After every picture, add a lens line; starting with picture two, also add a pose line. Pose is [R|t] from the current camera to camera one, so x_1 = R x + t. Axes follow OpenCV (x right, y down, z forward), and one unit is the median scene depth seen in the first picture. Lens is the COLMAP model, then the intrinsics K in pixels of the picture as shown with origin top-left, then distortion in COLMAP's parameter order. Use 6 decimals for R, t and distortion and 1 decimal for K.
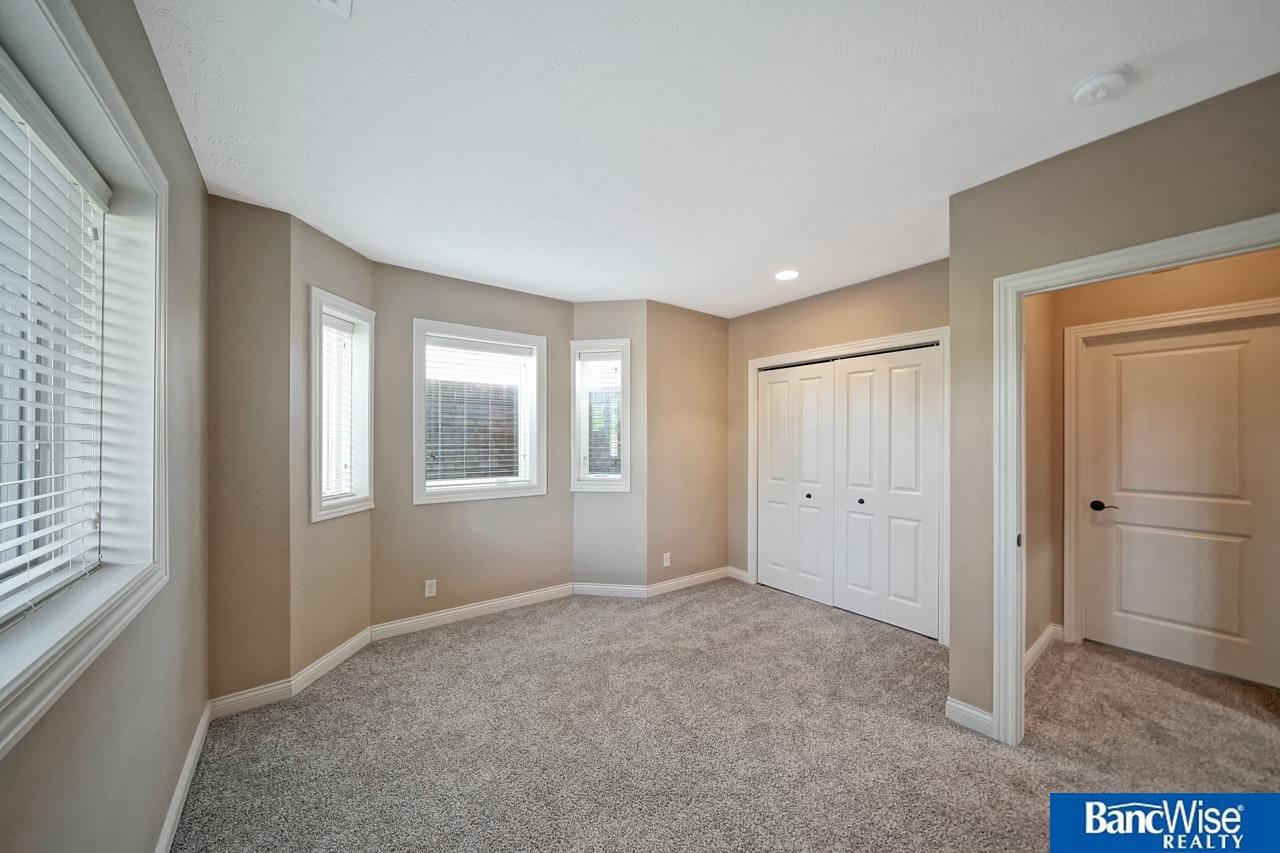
lens RADIAL K [[443.1, 0, 637.5], [0, 443.1, 440.2], [0, 0, 1]] dist [-0.000635, 0.000033]
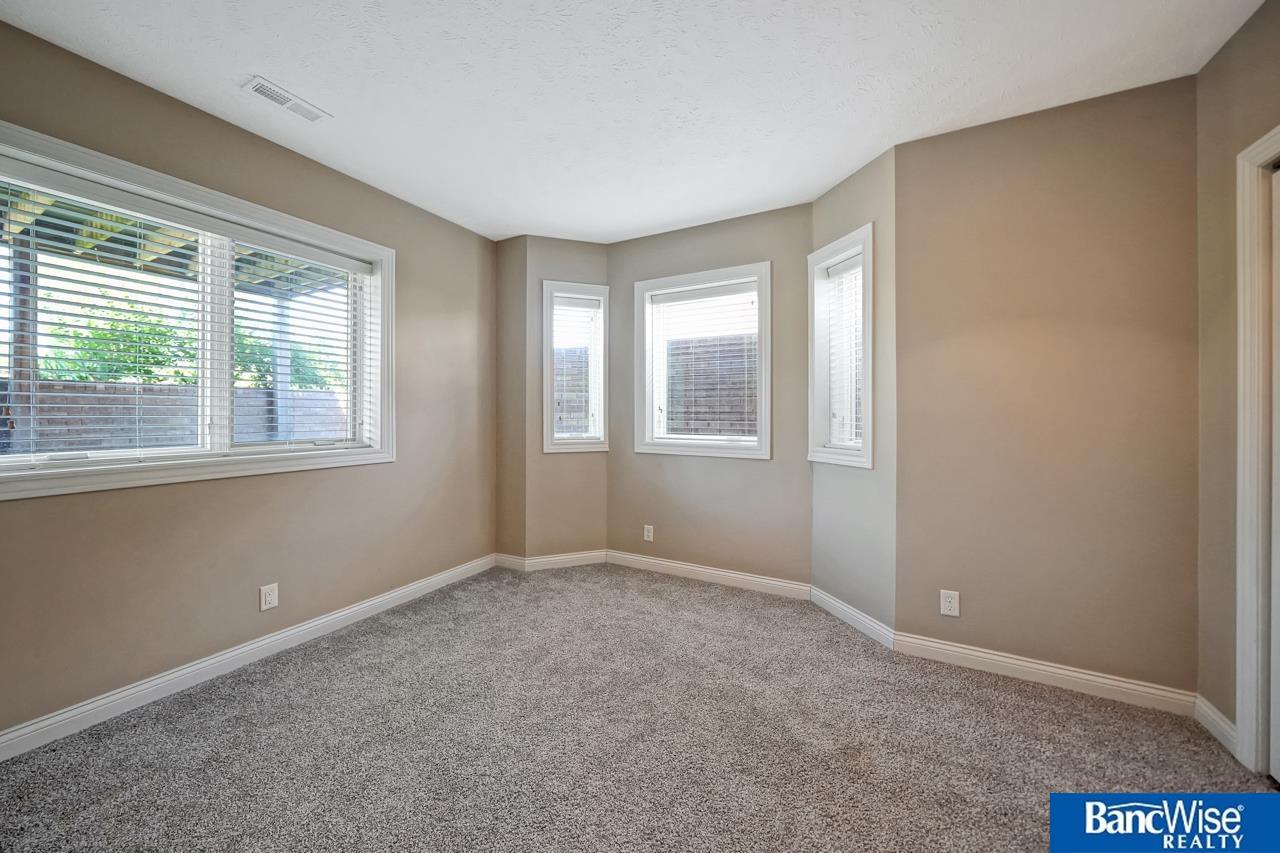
lens RADIAL K [[464.7, 0, 635.9], [0, 464.7, 413.8], [0, 0, 1]] dist [-0.000945, -0.000074]
pose [[0.405046, -0.001744, -0.914295, 0.511144], [-0.006717, 0.999966, -0.004883, 0.052023], [0.914272, 0.008119, 0.405020, 0.495318]]
